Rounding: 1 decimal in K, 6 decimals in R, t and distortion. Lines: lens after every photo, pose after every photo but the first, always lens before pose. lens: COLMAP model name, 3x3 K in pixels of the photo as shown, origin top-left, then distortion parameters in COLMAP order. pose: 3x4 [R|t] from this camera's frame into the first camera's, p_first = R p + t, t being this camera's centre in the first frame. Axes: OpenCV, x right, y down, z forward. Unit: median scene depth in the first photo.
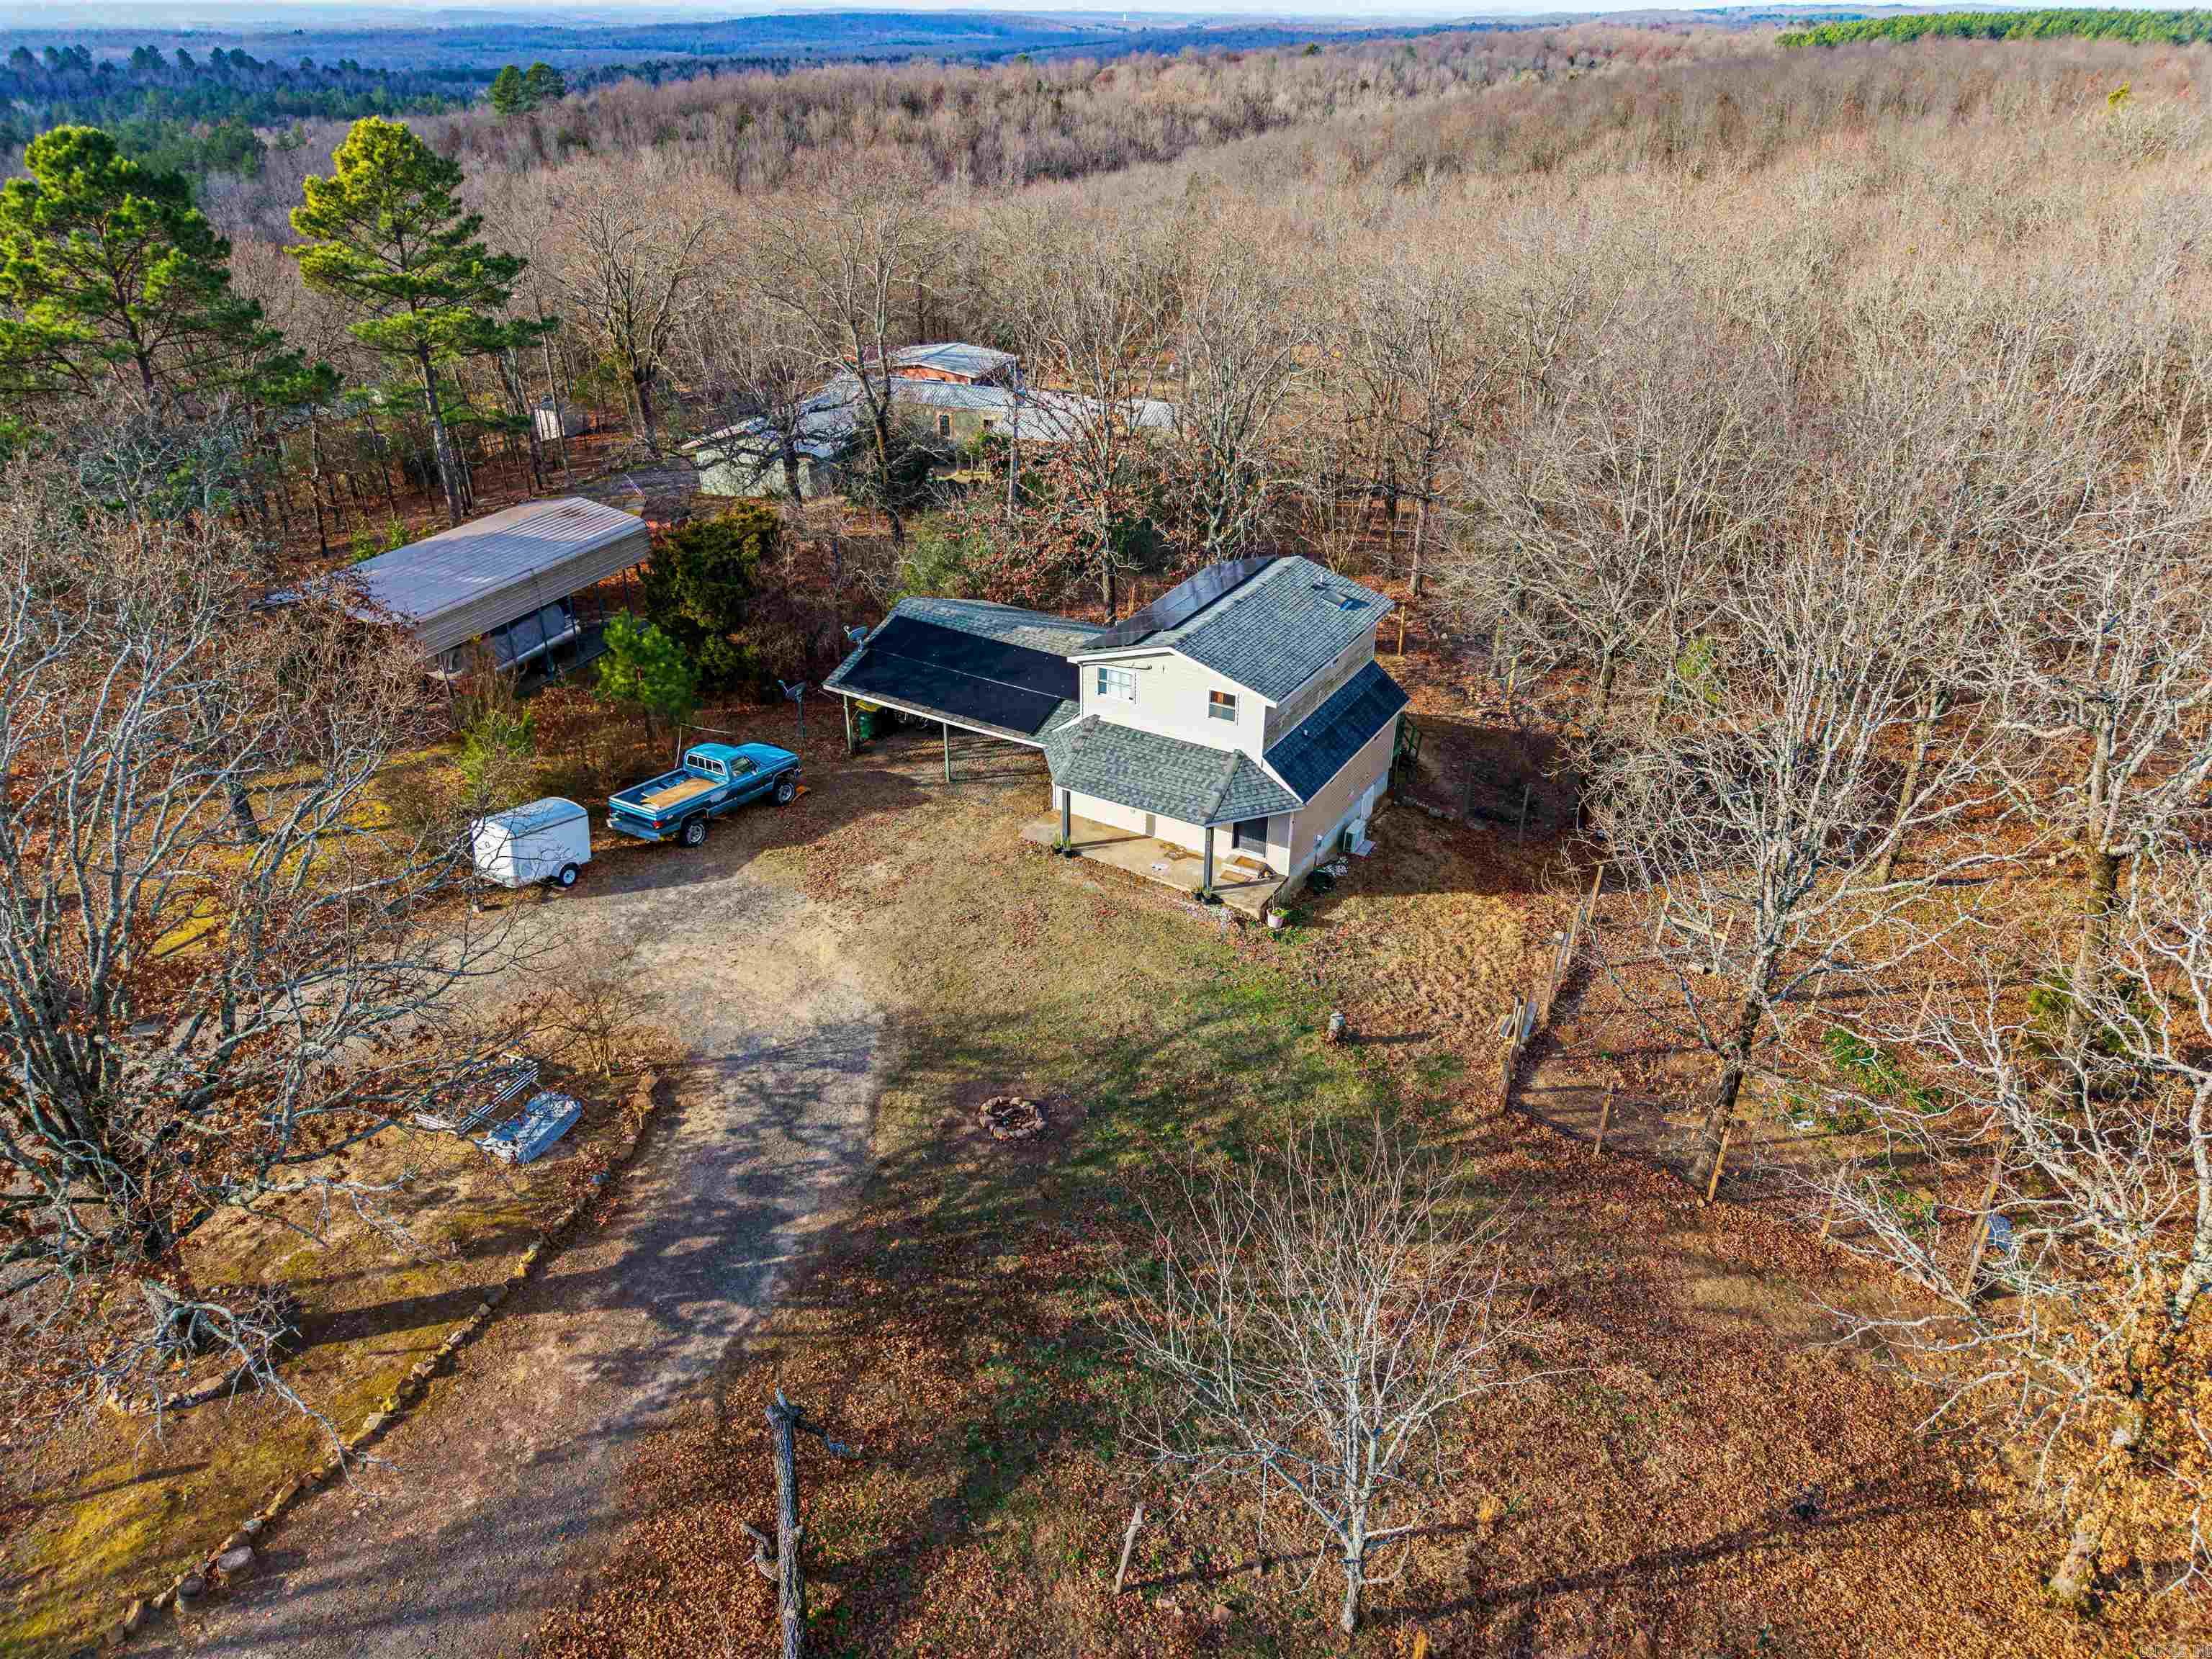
lens RADIAL K [[1545.3, 0, 1106.0], [0, 1545.3, 829.5], [0, 0, 1]] dist [-0.001805, 0.007982]
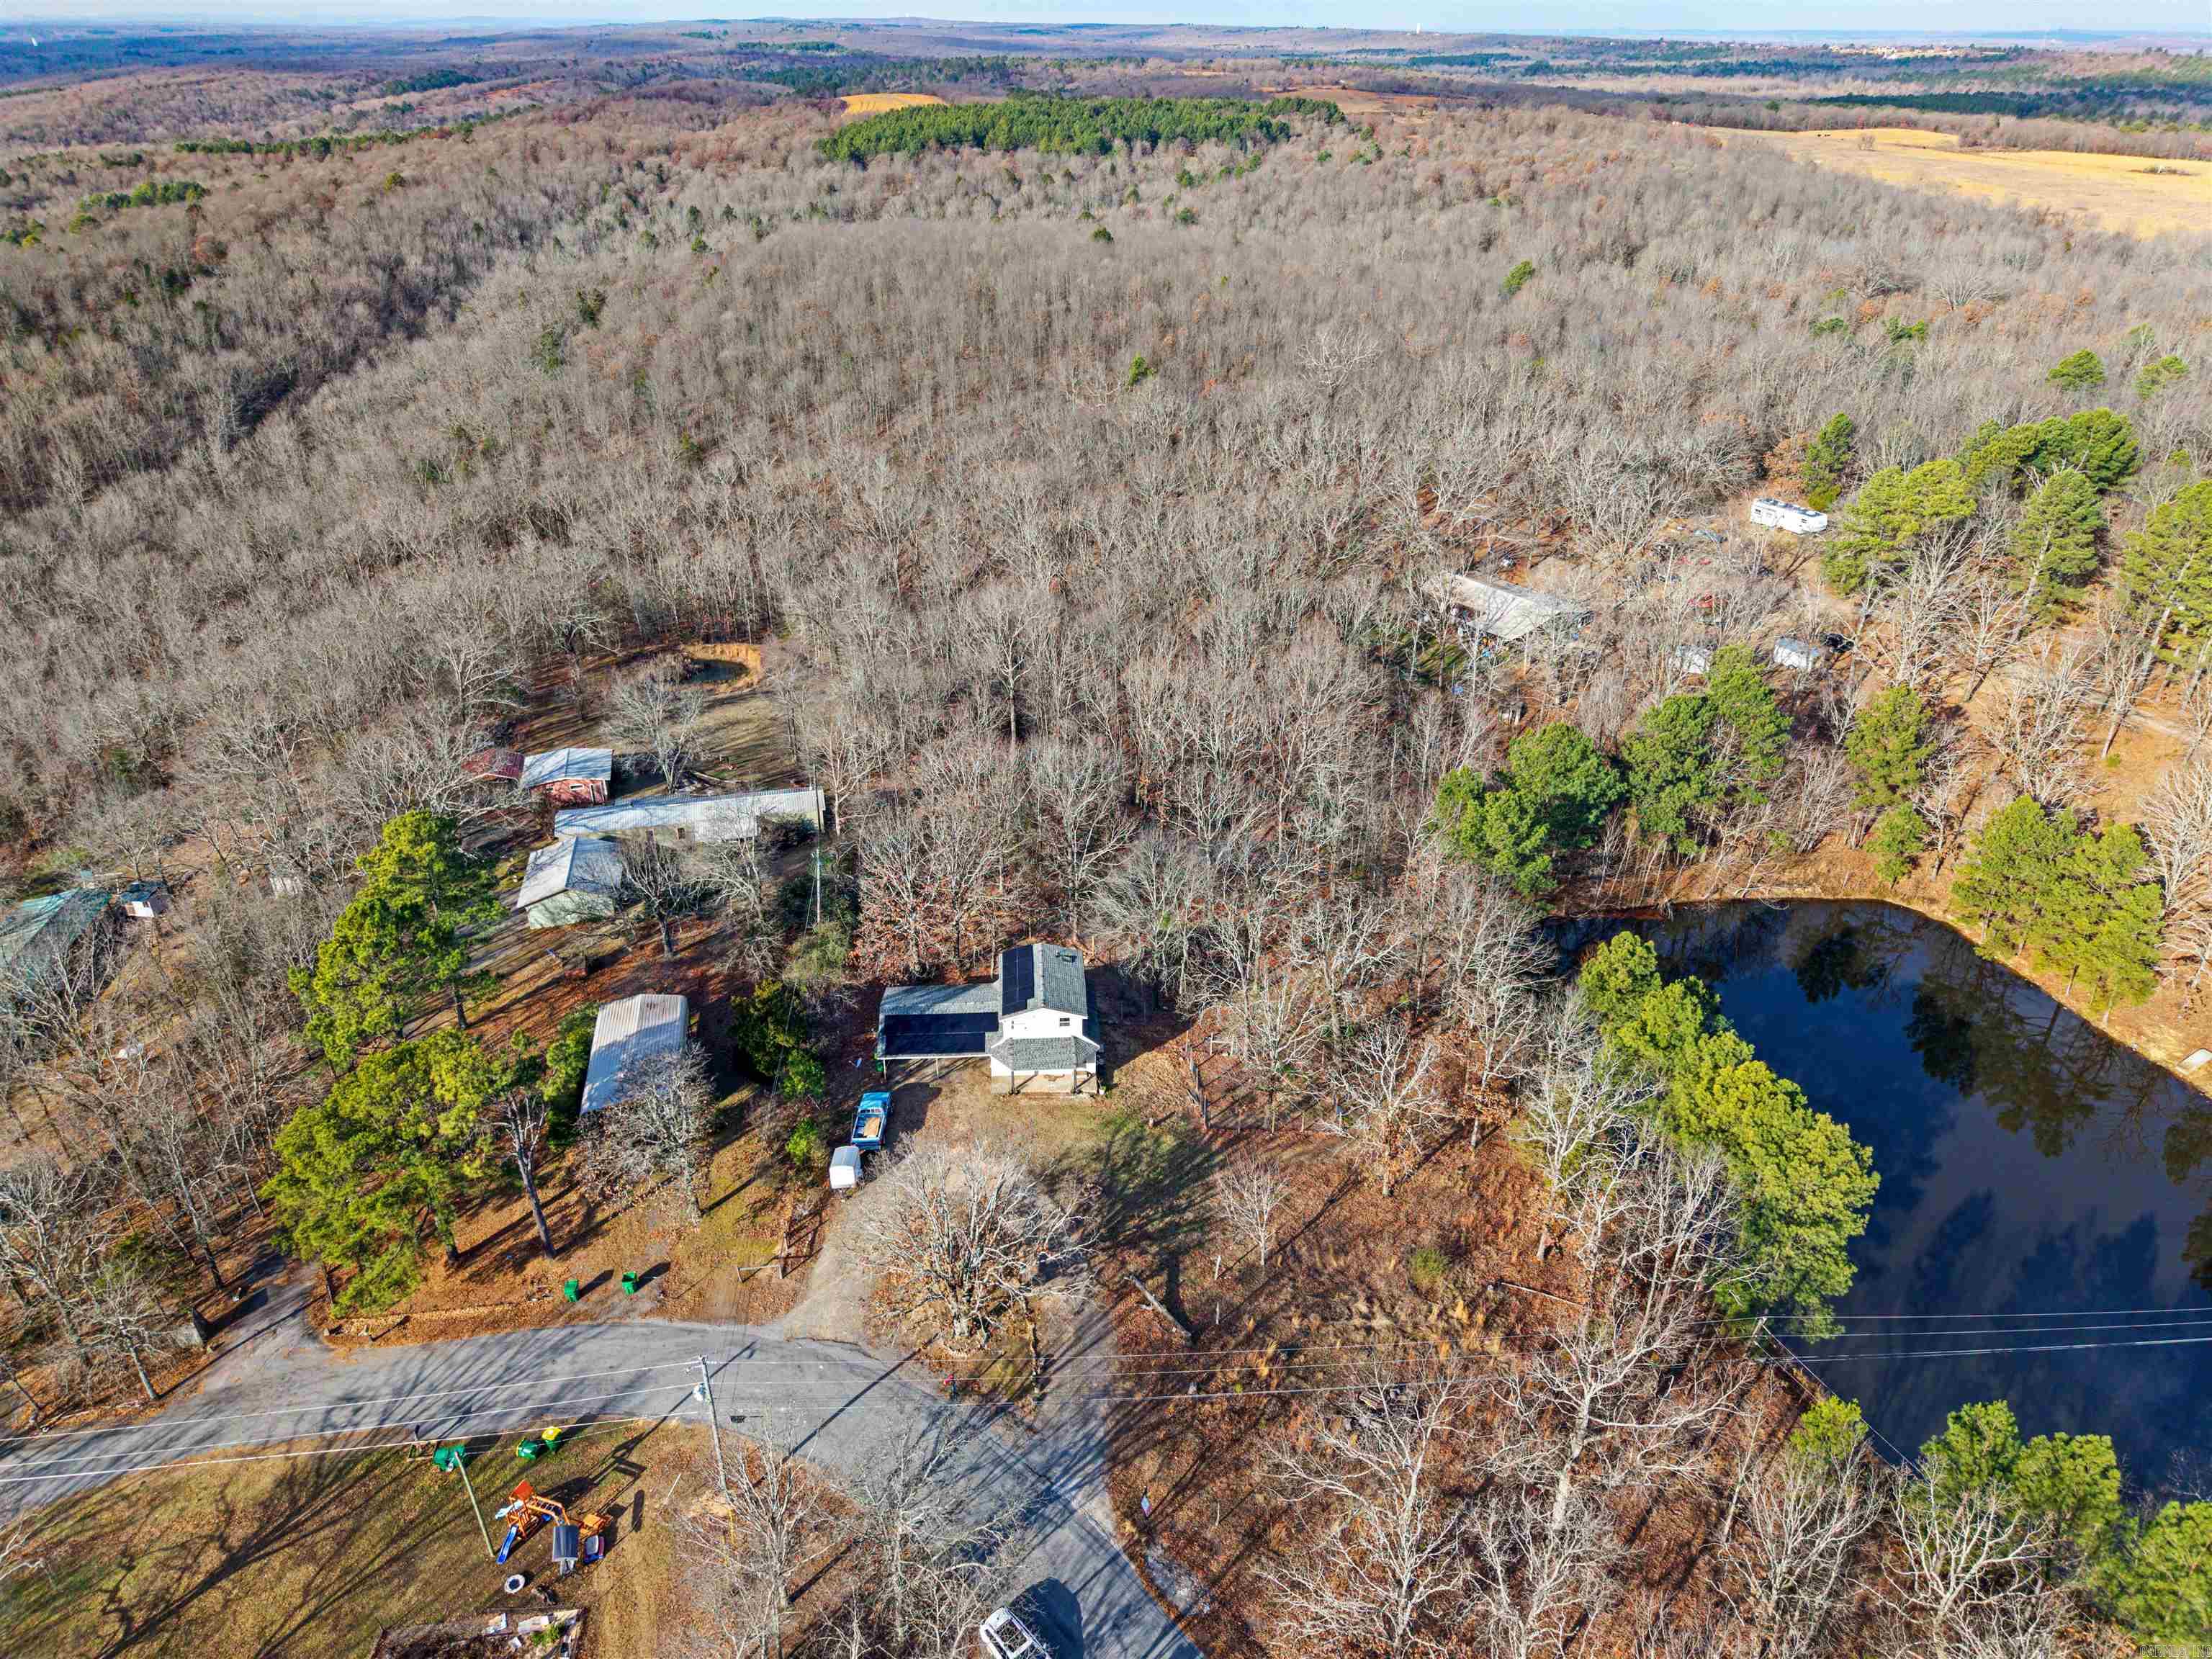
lens RADIAL K [[1535.6, 0, 1106.0], [0, 1535.6, 829.5], [0, 0, 1]] dist [0.005870, -0.001726]
pose [[0.828945, -0.269360, 0.490200, -0.957645], [0.261436, 0.961367, 0.086164, -0.539826], [-0.494471, 0.056730, 0.867341, -1.226148]]
